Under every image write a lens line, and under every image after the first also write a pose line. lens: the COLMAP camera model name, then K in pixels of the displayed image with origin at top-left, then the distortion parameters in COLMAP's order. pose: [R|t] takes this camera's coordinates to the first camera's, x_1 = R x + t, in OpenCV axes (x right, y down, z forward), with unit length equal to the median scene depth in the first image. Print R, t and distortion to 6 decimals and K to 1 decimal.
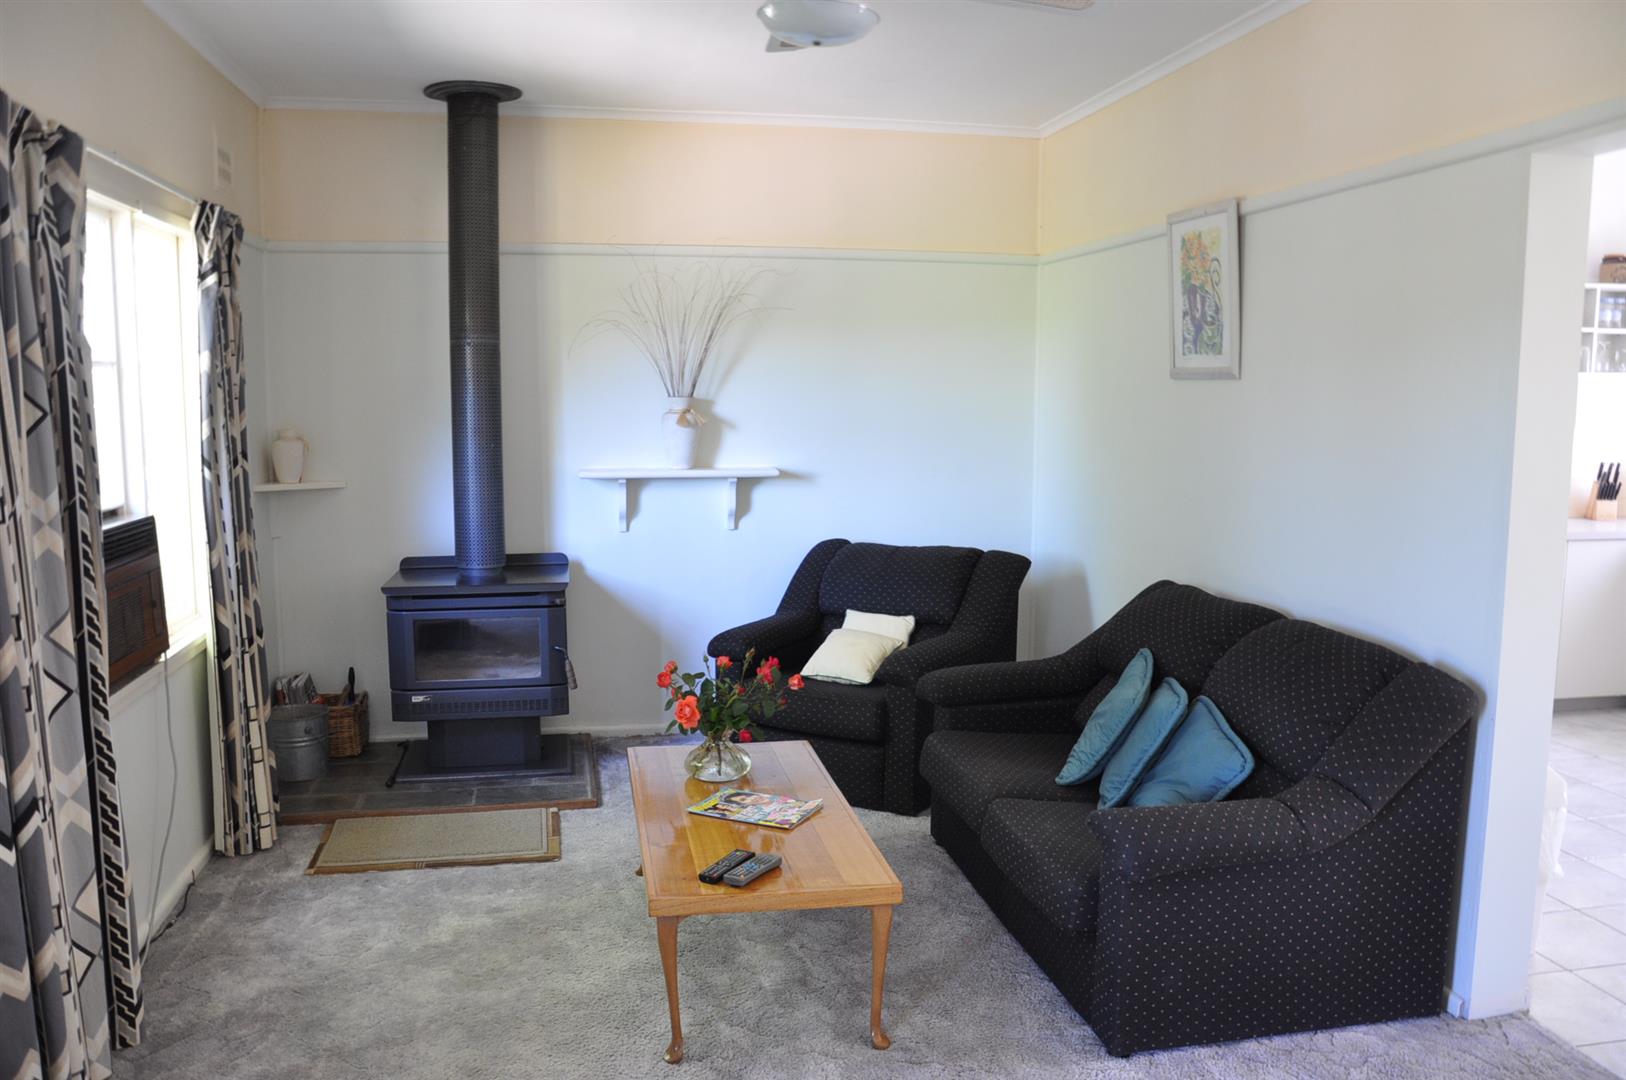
lens RADIAL K [[1260.6, 0, 840.7], [0, 1260.6, 542.9], [0, 0, 1]] dist [-0.158524, 0.124458]
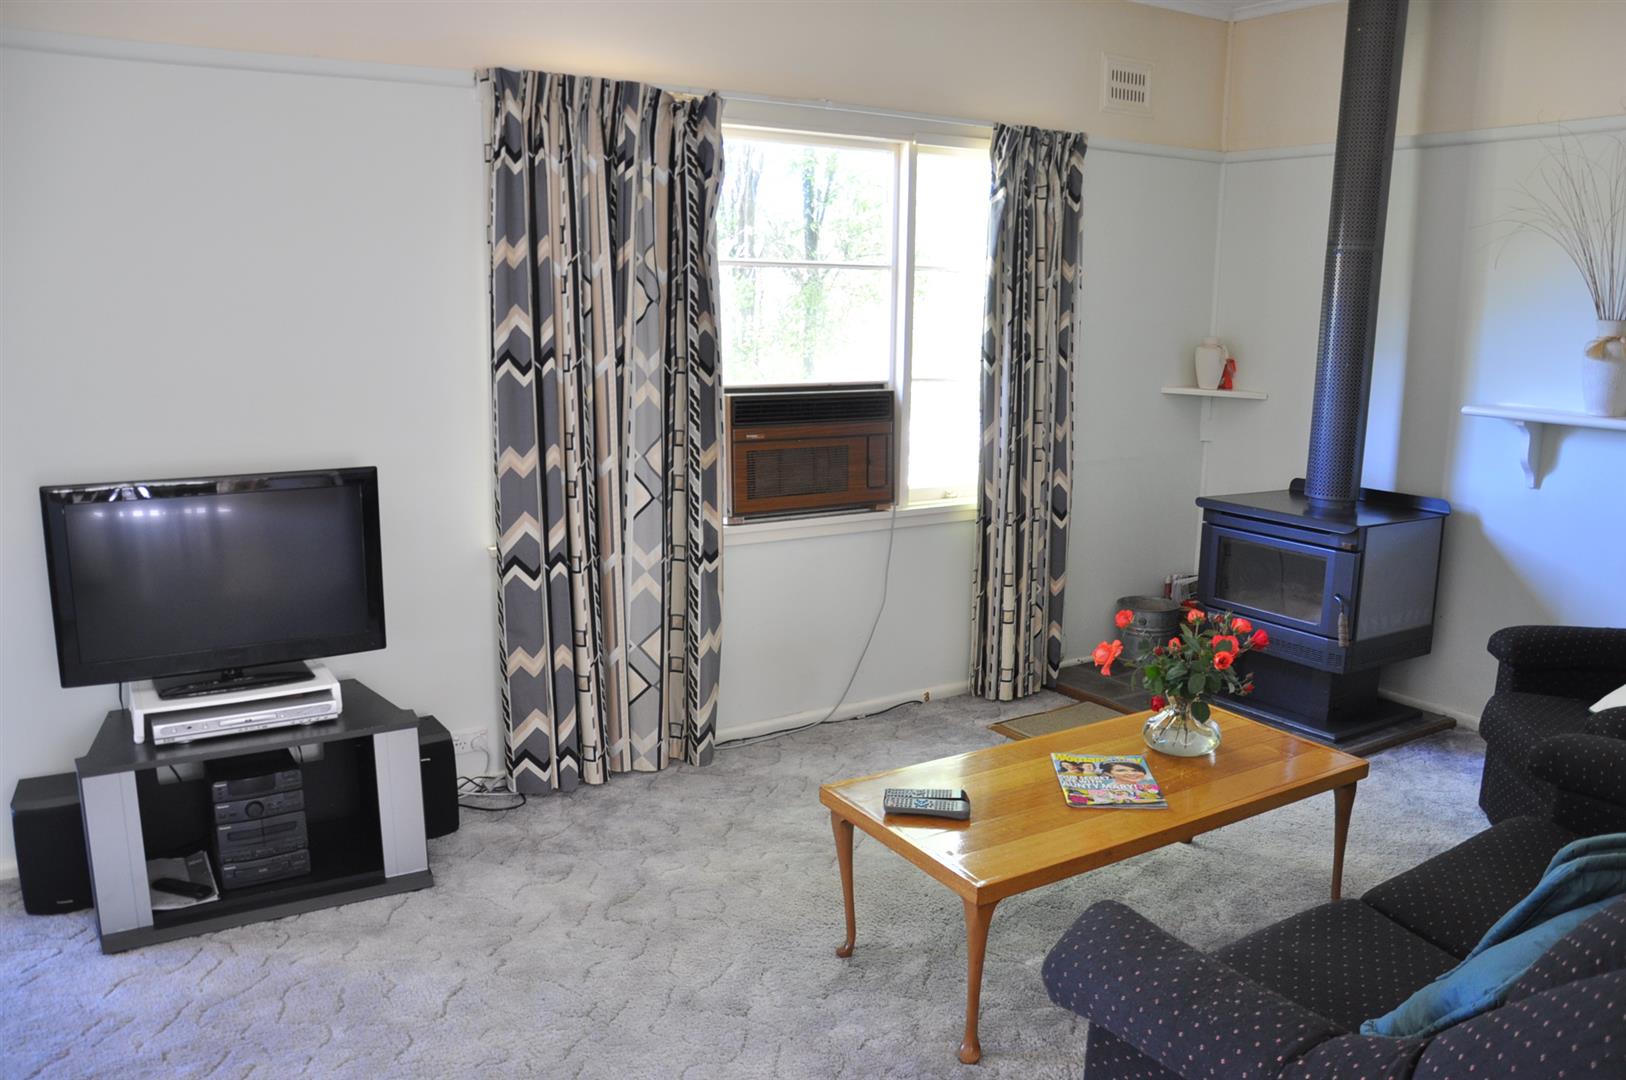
lens RADIAL K [[1260.6, 0, 840.7], [0, 1260.6, 542.9], [0, 0, 1]] dist [-0.158524, 0.124458]
pose [[0.366328, 0.180327, -0.912845, 0.541050], [-0.125345, 0.981663, 0.143621, -0.043455], [0.922004, 0.061808, 0.382214, 0.428849]]
